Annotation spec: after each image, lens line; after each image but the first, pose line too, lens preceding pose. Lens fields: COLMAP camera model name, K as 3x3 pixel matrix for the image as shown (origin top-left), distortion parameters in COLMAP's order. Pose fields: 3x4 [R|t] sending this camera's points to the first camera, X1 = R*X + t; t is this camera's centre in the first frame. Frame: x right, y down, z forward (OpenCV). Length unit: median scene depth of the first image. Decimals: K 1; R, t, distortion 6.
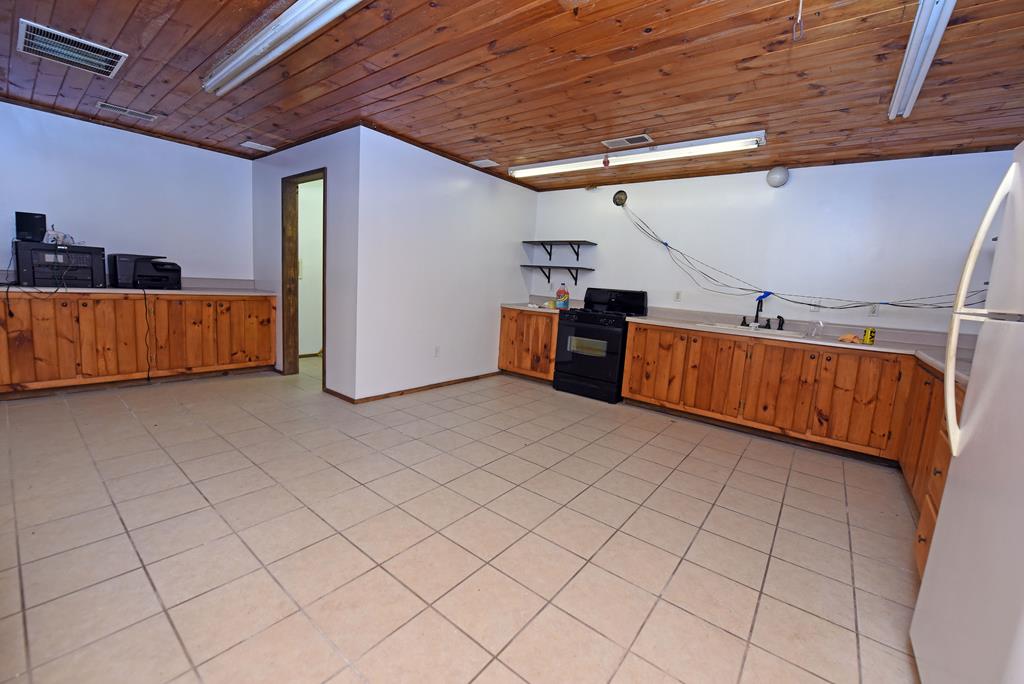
lens RADIAL K [[409.6, 0, 512.3], [0, 409.6, 338.1], [0, 0, 1]] dist [-0.021482, -0.000409]
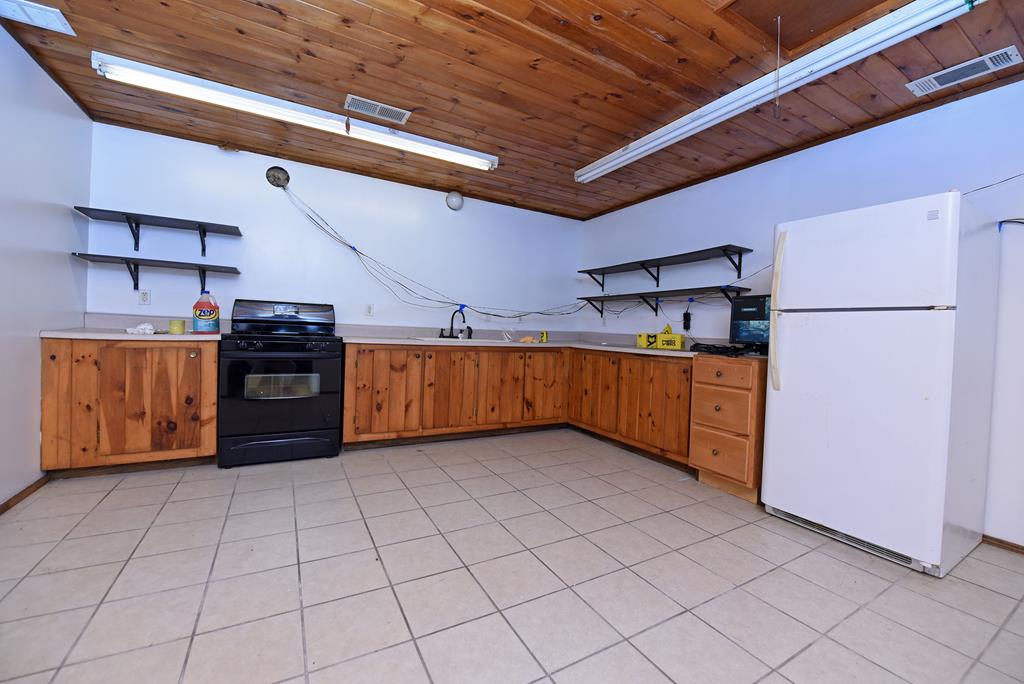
lens RADIAL K [[409.6, 0, 512.3], [0, 409.6, 338.1], [0, 0, 1]] dist [-0.021482, -0.000409]
pose [[0.372064, -0.066546, 0.925819, -0.320417], [0.110737, 0.993485, 0.026908, -0.037494], [-0.921578, 0.092511, 0.377009, 0.445880]]
